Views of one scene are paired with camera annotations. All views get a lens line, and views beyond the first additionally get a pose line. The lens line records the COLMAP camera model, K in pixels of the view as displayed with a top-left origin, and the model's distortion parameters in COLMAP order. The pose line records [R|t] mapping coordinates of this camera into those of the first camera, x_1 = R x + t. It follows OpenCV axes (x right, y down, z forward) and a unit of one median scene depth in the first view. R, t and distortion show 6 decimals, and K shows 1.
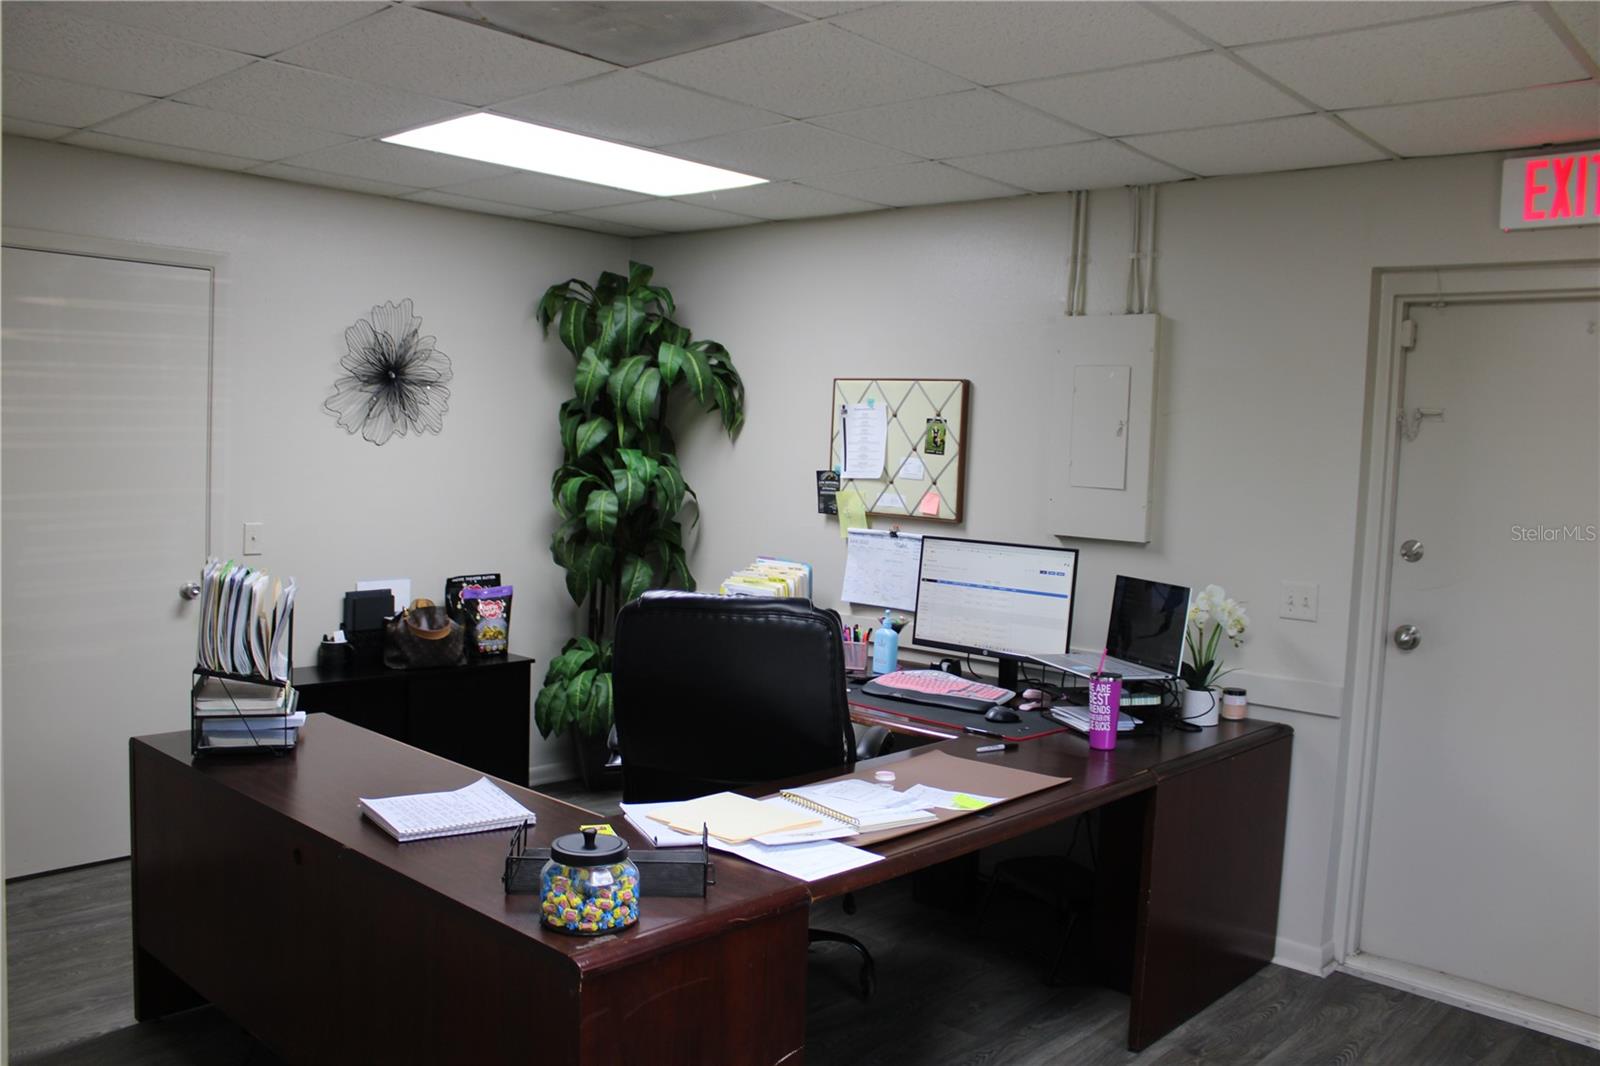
lens RADIAL K [[1336.1, 0, 799.4], [0, 1336.1, 538.4], [0, 0, 1]] dist [-0.167601, 0.151563]
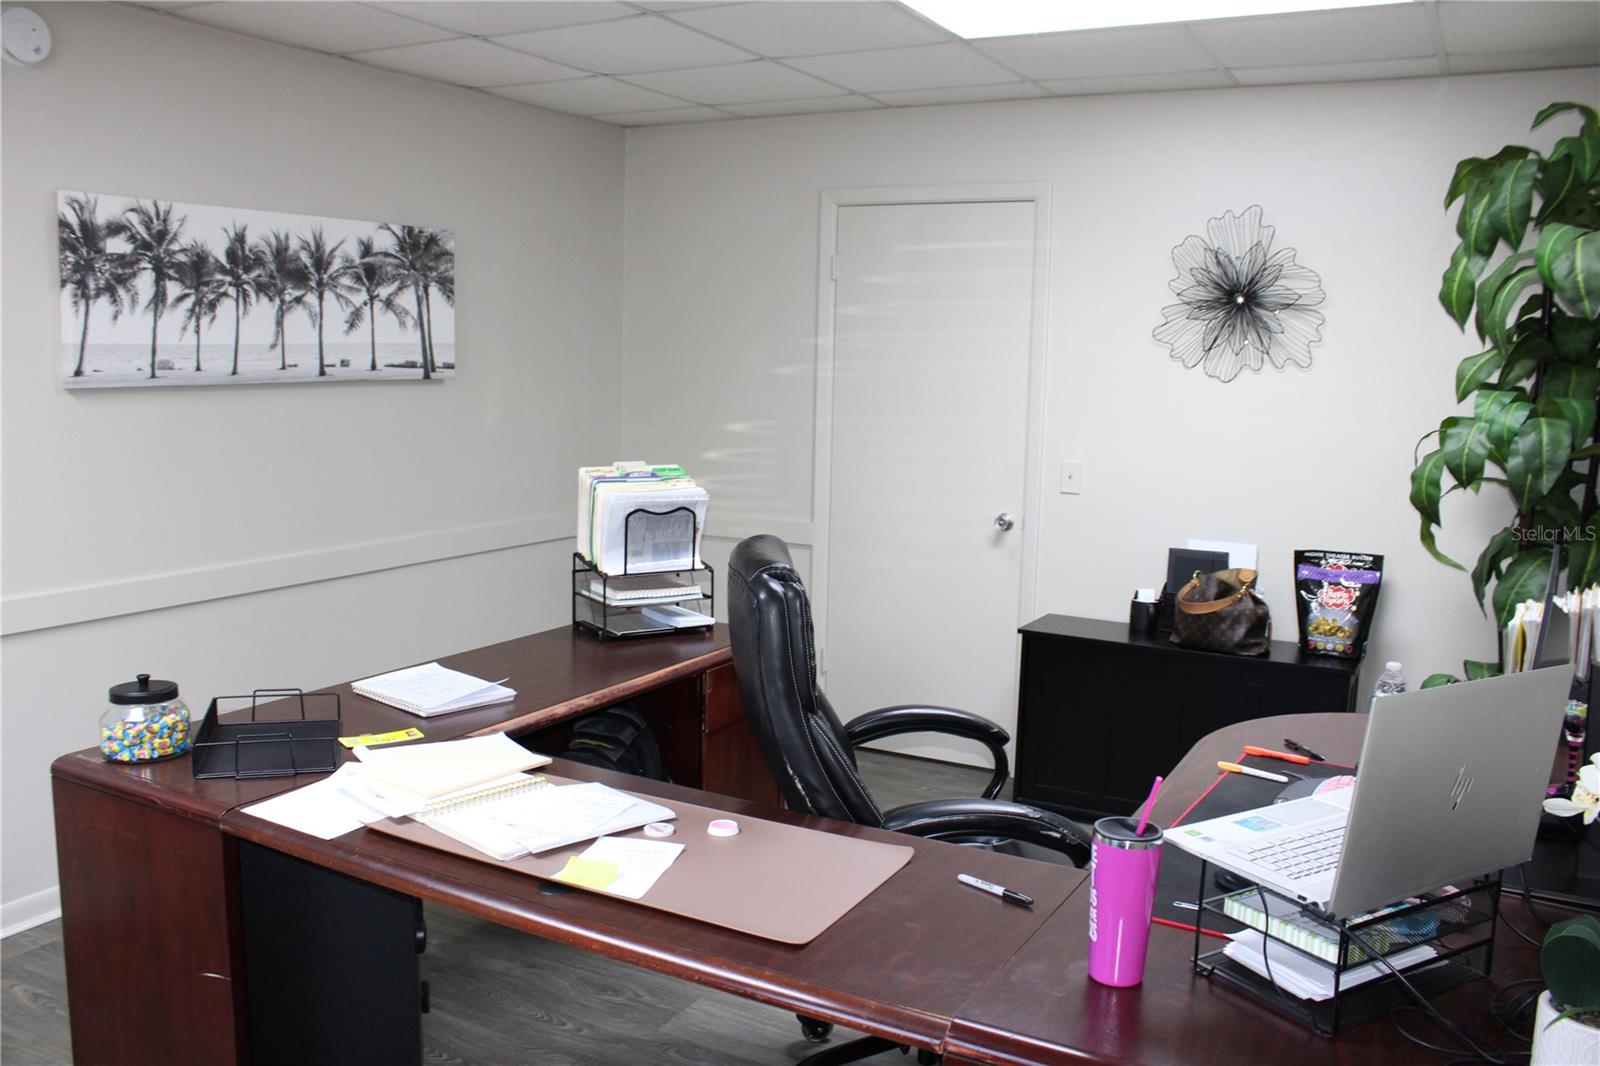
lens RADIAL K [[1336.1, 0, 799.4], [0, 1336.1, 538.4], [0, 0, 1]] dist [-0.167601, 0.151563]
pose [[0.232852, 0.103742, -0.966963, 0.455747], [-0.085914, 0.992601, 0.085804, -0.020203], [0.968710, 0.063096, 0.240042, 0.545714]]
